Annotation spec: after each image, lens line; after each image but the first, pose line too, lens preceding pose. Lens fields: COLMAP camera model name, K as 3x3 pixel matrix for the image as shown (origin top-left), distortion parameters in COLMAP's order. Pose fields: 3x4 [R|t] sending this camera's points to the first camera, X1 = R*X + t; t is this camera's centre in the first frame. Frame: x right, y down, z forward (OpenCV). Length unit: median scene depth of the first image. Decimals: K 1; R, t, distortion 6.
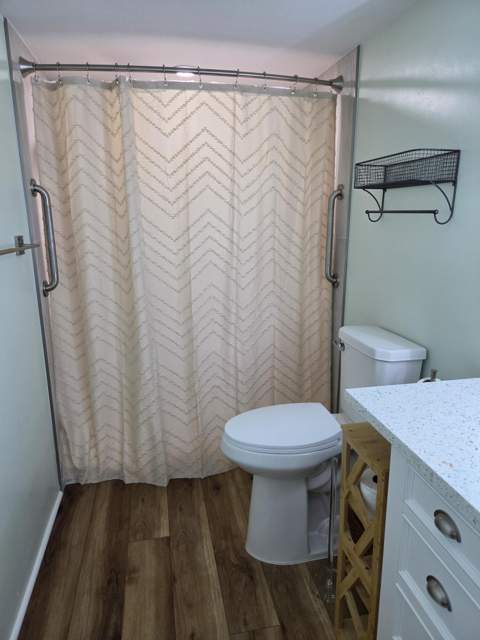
lens RADIAL K [[431.7, 0, 243.0], [0, 431.7, 315.3], [0, 0, 1]] dist [0.050964, -0.041125]
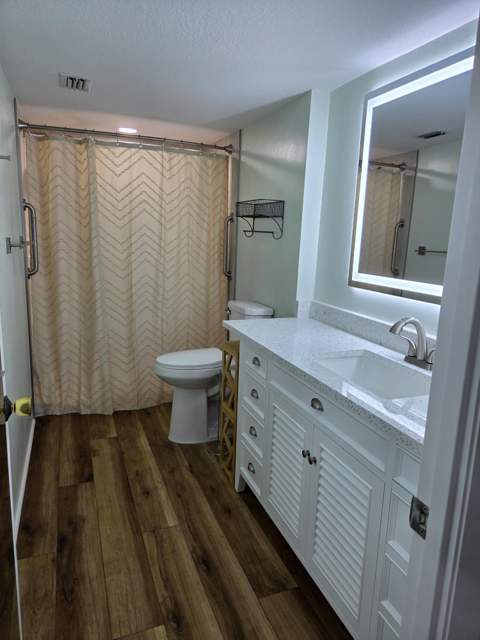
lens RADIAL K [[431.7, 0, 244.4], [0, 431.7, 317.9], [0, 0, 1]] dist [0.050964, -0.041125]
pose [[0.982859, 0.006597, 0.184243, -0.014637], [-0.000752, 0.999495, -0.031776, 0.134929], [-0.184360, 0.031093, 0.982367, -0.565194]]
